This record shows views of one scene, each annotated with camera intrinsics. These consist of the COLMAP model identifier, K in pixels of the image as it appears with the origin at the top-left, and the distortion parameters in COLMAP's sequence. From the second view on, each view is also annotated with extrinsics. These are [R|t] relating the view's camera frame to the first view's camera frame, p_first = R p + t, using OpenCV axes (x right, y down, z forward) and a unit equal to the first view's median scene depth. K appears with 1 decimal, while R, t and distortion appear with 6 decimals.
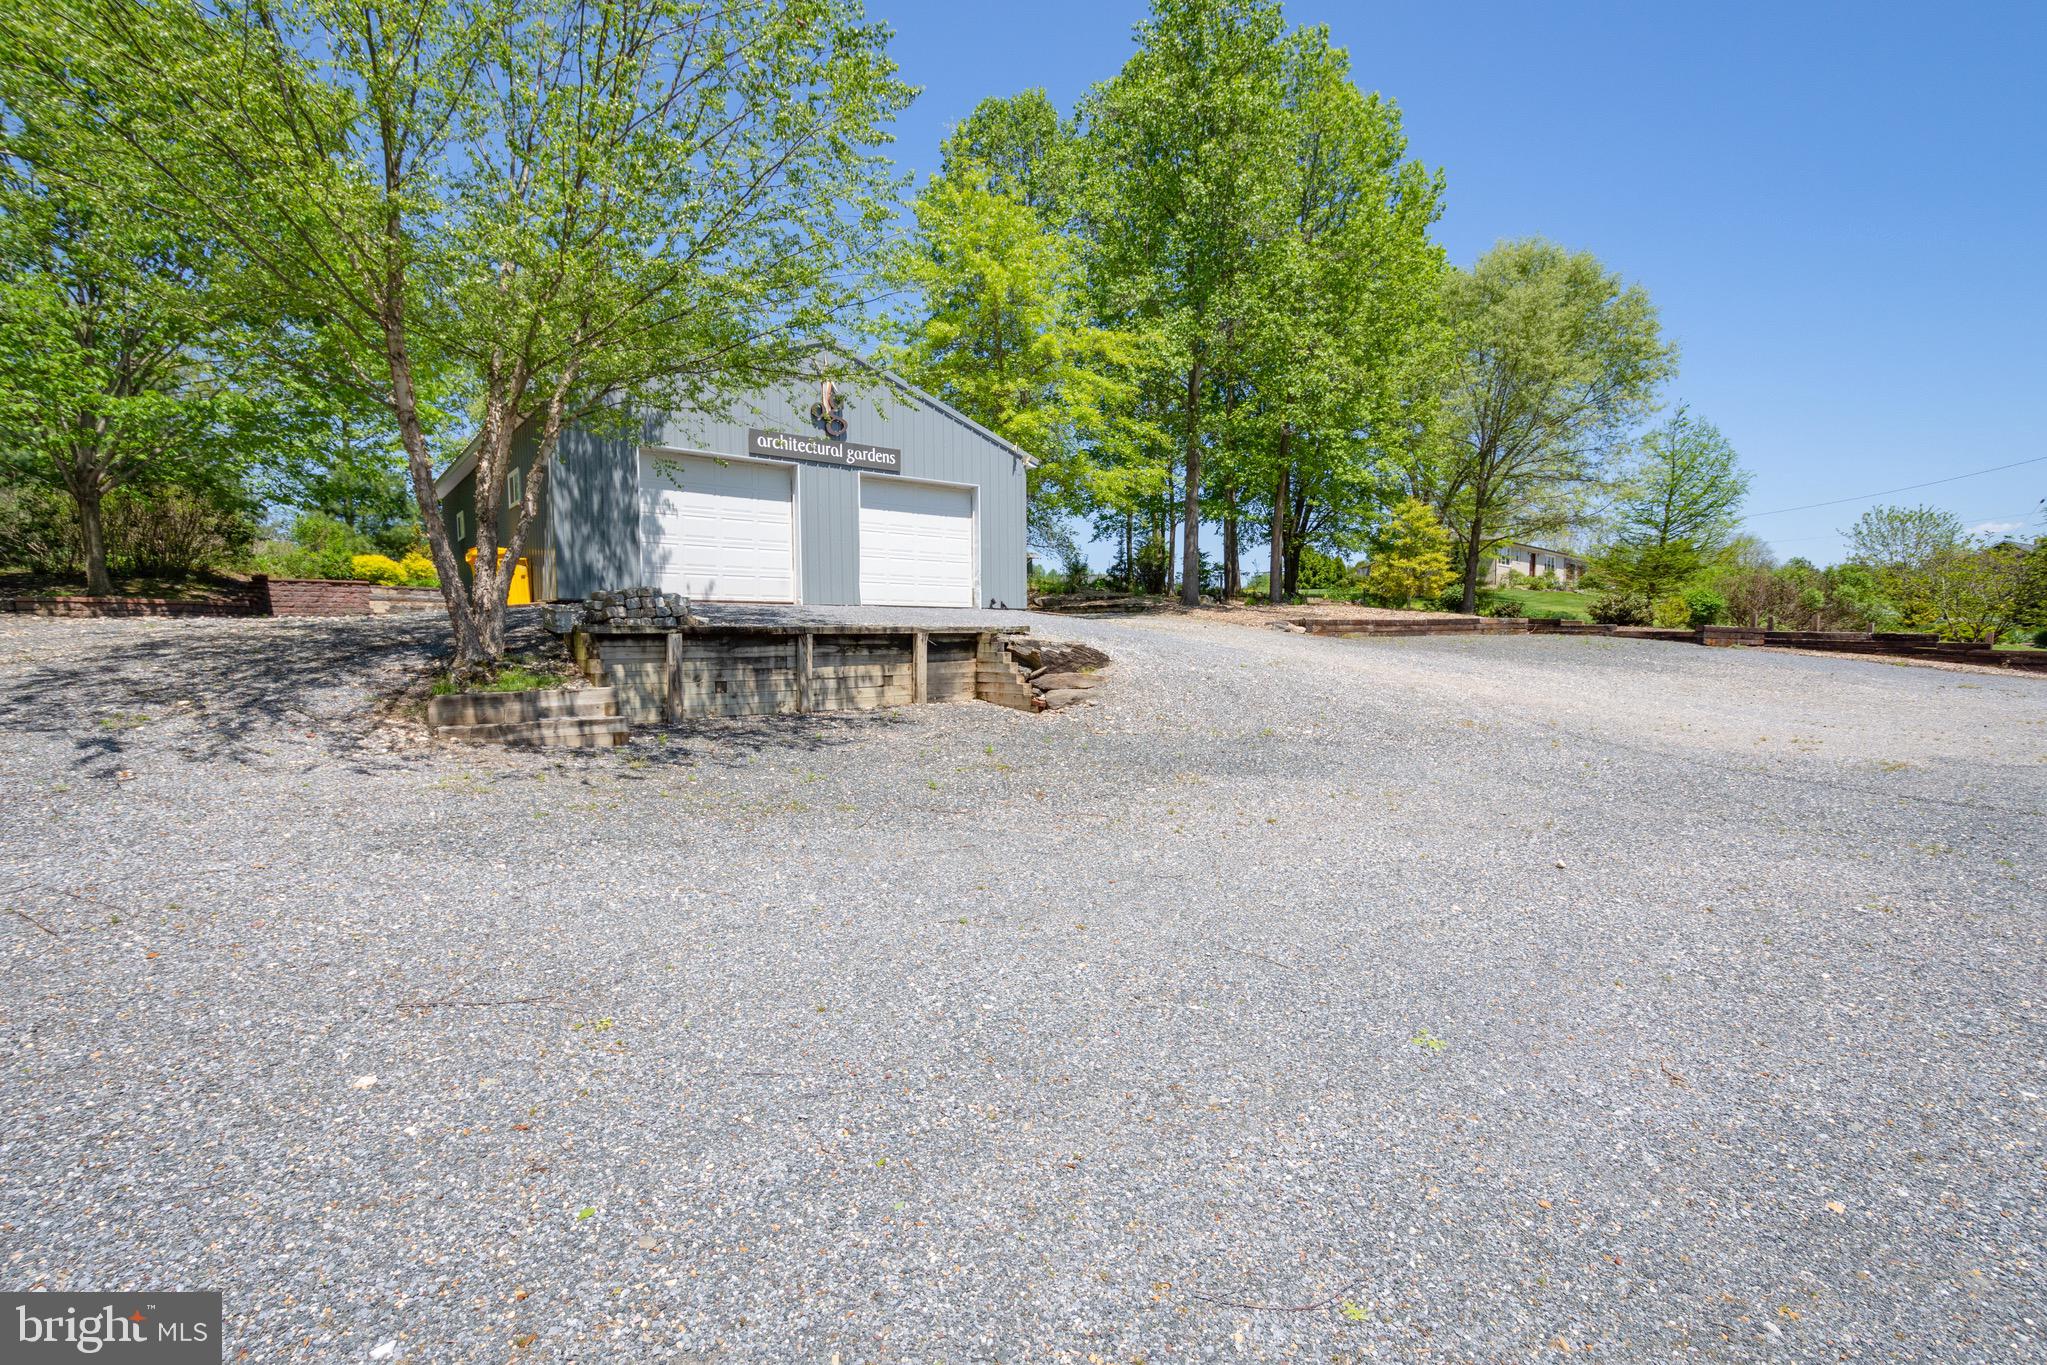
lens RADIAL K [[945.7, 0, 1023.5], [0, 945.7, 682.5], [0, 0, 1]] dist [0.074806, 0.000070]
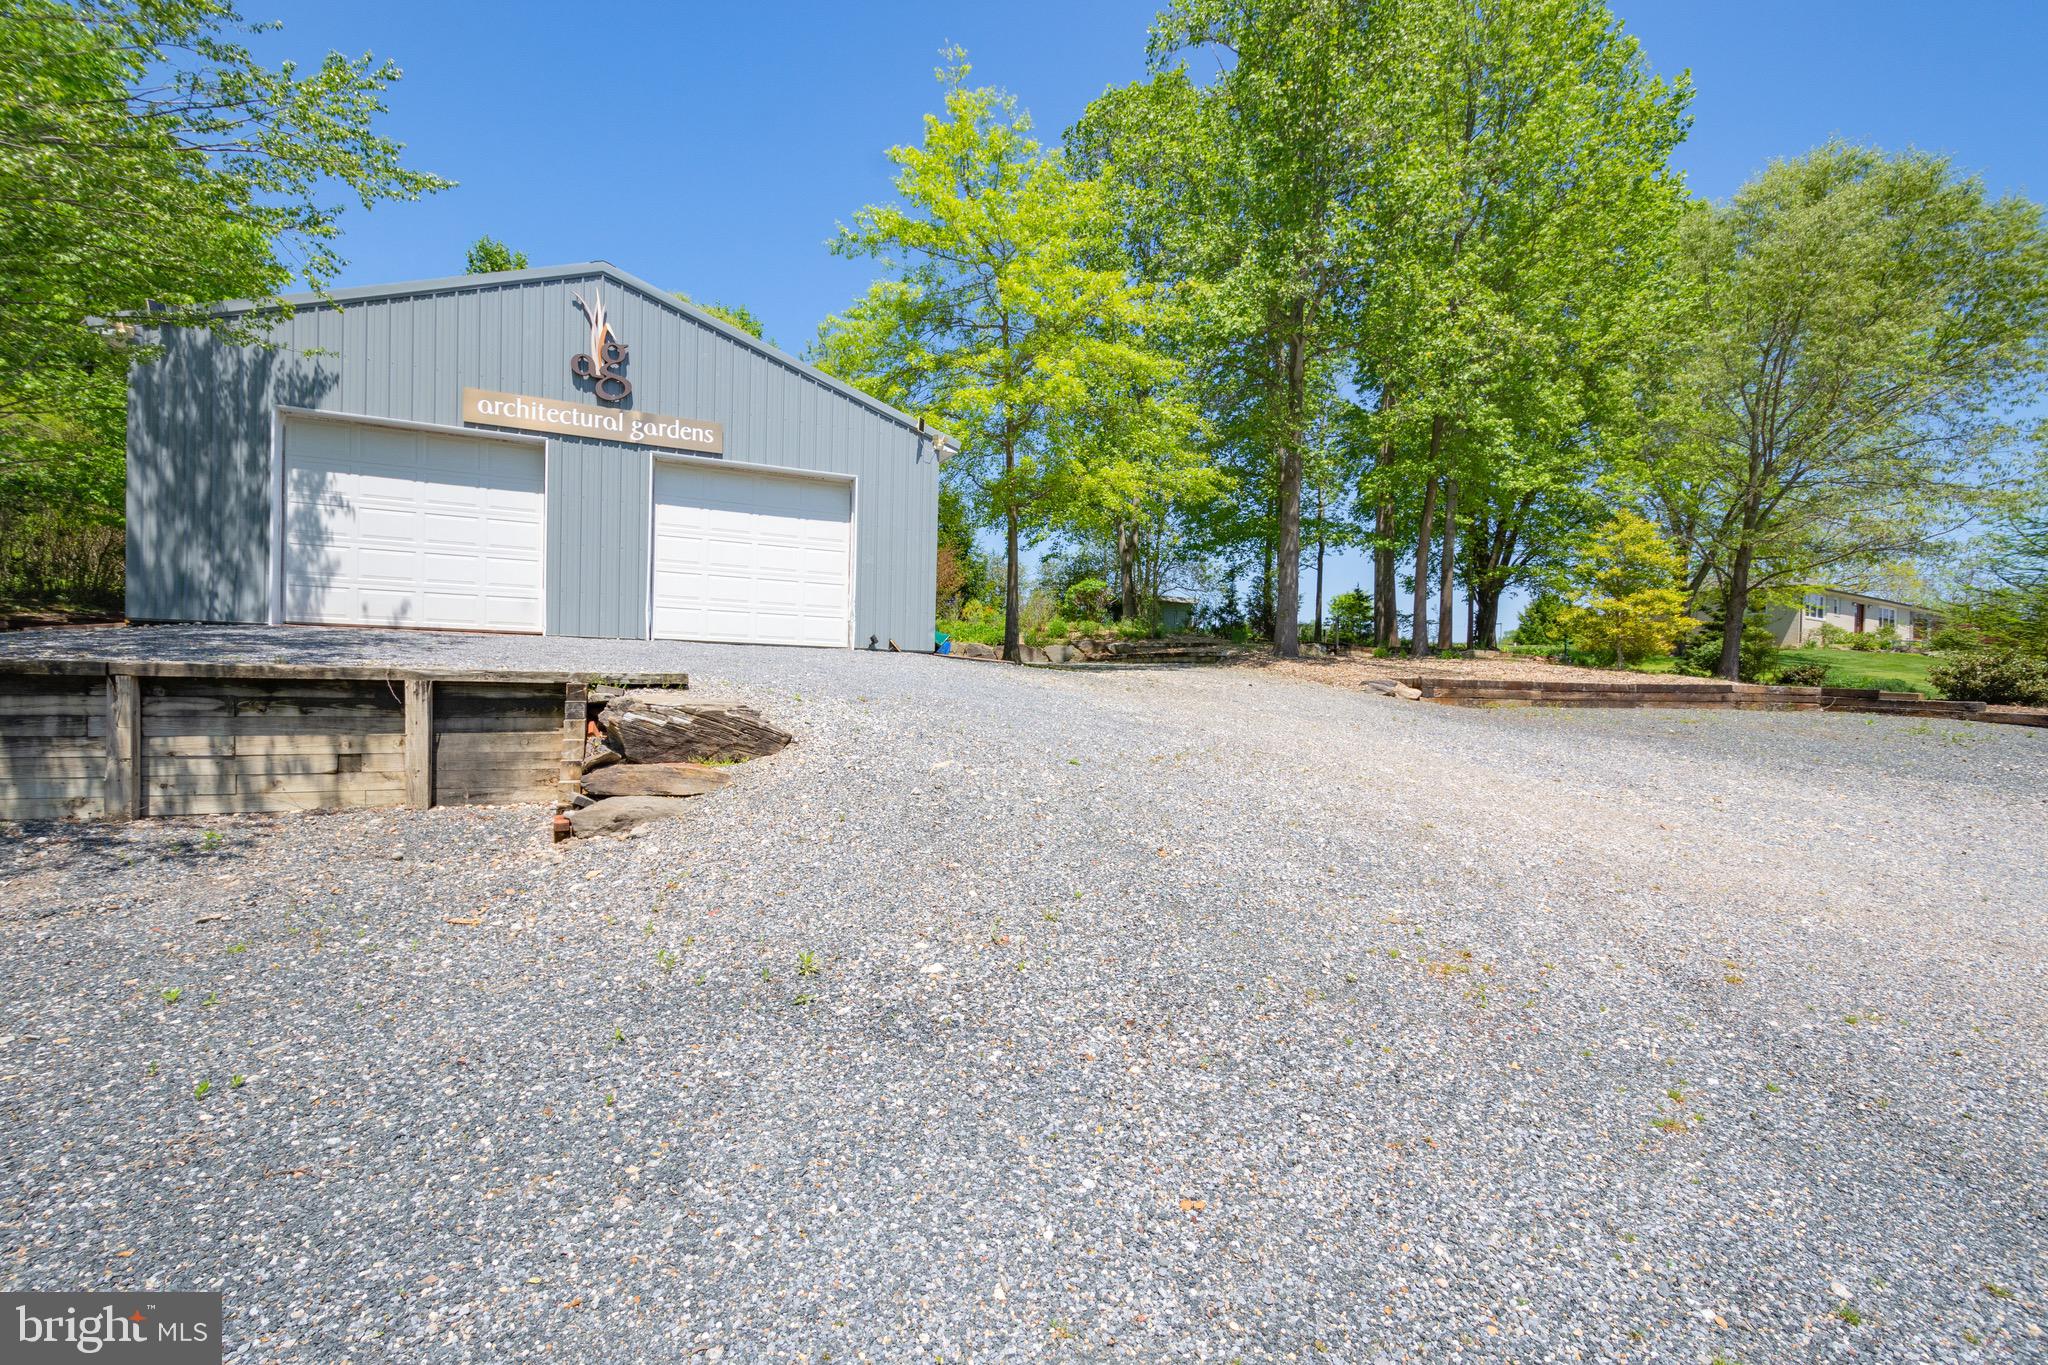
lens RADIAL K [[899.3, 0, 1024.0], [0, 899.3, 682.5], [0, 0, 1]] dist [0.023391, 0.000295]
pose [[0.963964, 0.026887, -0.264671, 0.193142], [-0.041043, 0.997999, -0.048099, -0.020532], [0.262848, 0.057228, 0.963139, 0.300168]]
